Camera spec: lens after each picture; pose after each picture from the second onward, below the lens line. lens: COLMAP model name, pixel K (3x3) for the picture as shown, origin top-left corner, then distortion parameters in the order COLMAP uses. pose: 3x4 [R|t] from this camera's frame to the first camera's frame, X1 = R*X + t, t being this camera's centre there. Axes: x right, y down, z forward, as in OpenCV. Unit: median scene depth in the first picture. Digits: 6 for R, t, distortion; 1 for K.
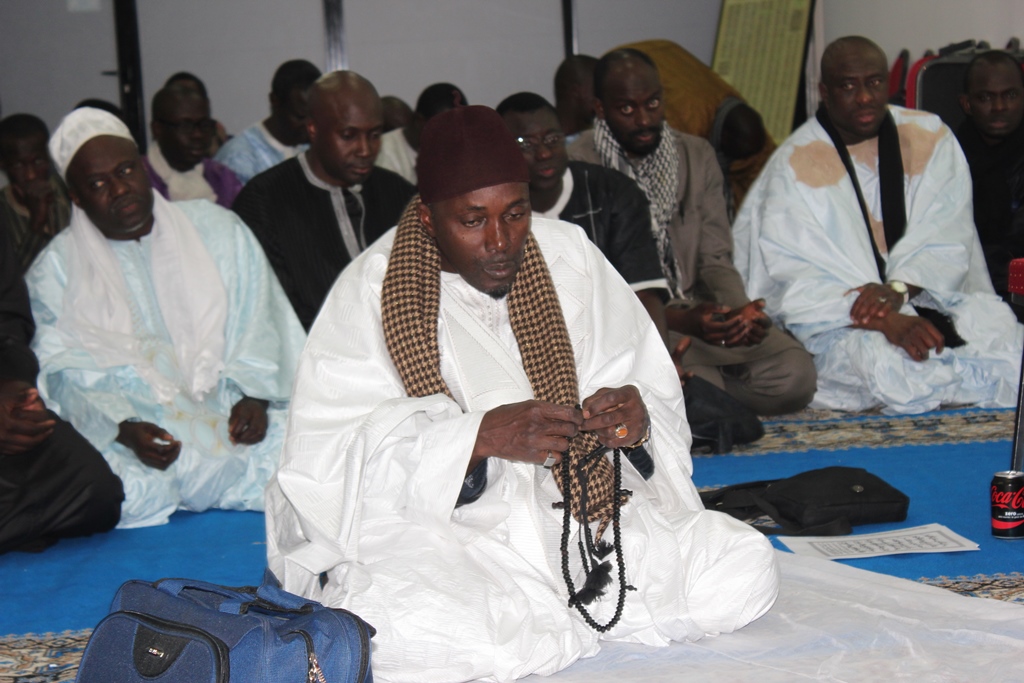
lens RADIAL K [[2483.4, 0, 512.0], [0, 2483.4, 341.5], [0, 0, 1]] dist [0.022591, 1.421155]
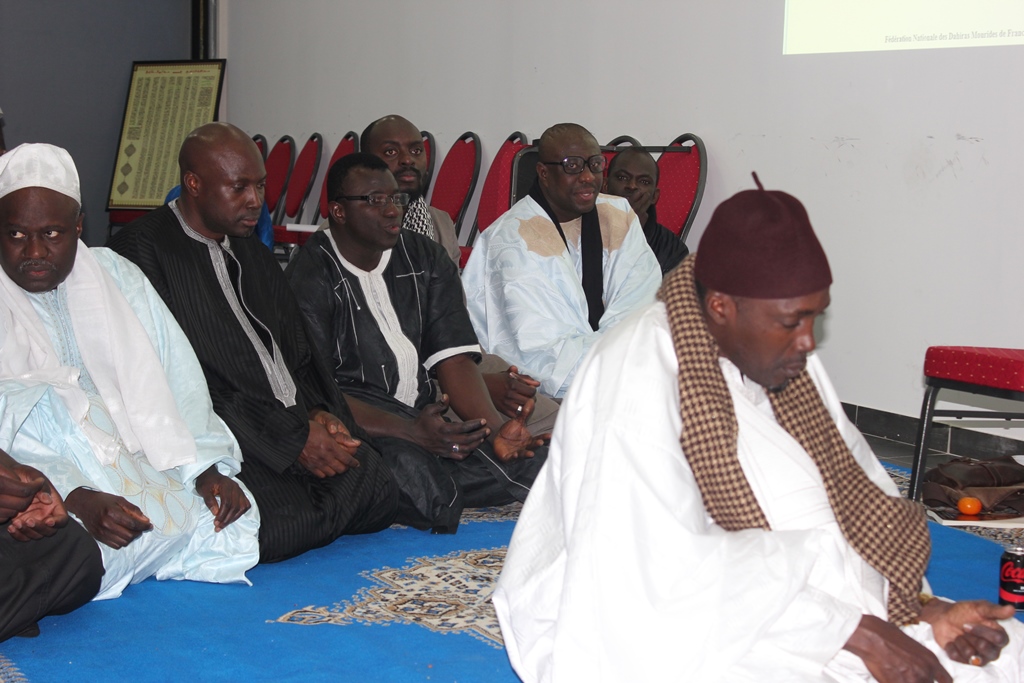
lens RADIAL K [[1993.2, 0, 482.8], [0, 1993.2, 339.4], [0, 0, 1]] dist [0.360100, -4.754949]
pose [[0.918021, 0.037201, 0.394782, -0.262285], [-0.032752, 0.999301, -0.018005, -0.011546], [-0.395176, 0.003599, 0.918598, 0.217163]]
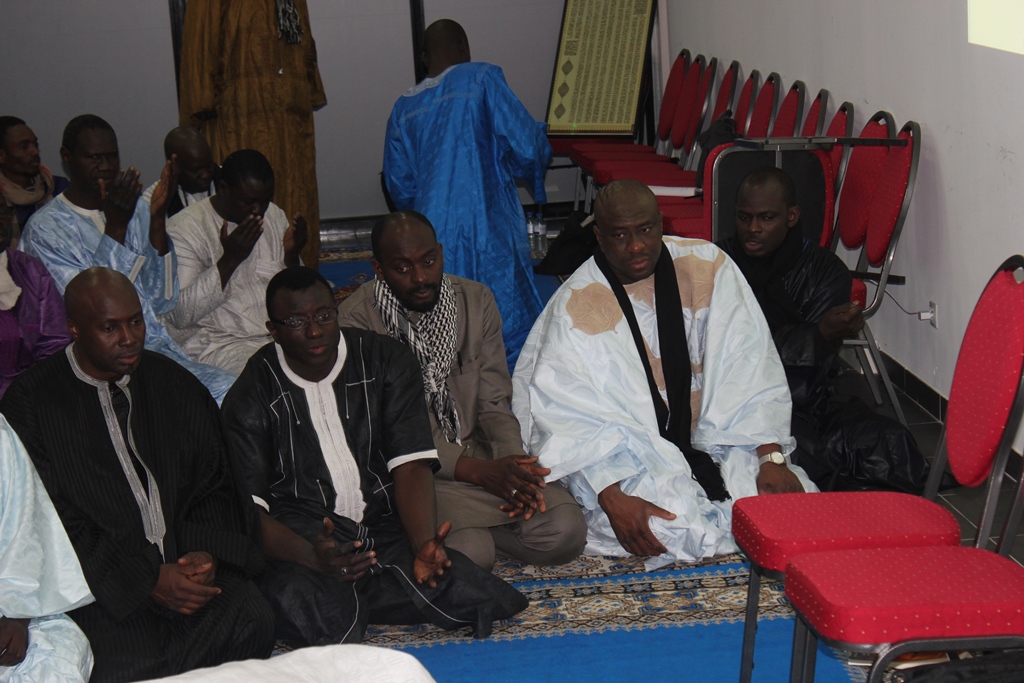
lens RADIAL K [[2483.4, 0, 512.0], [0, 2483.4, 341.5], [0, 0, 1]] dist [0.022591, 1.421155]
pose [[0.999451, -0.013788, 0.030115, 0.061849], [0.011458, 0.997025, 0.076224, -0.143591], [-0.031076, -0.075837, 0.996636, -0.020971]]
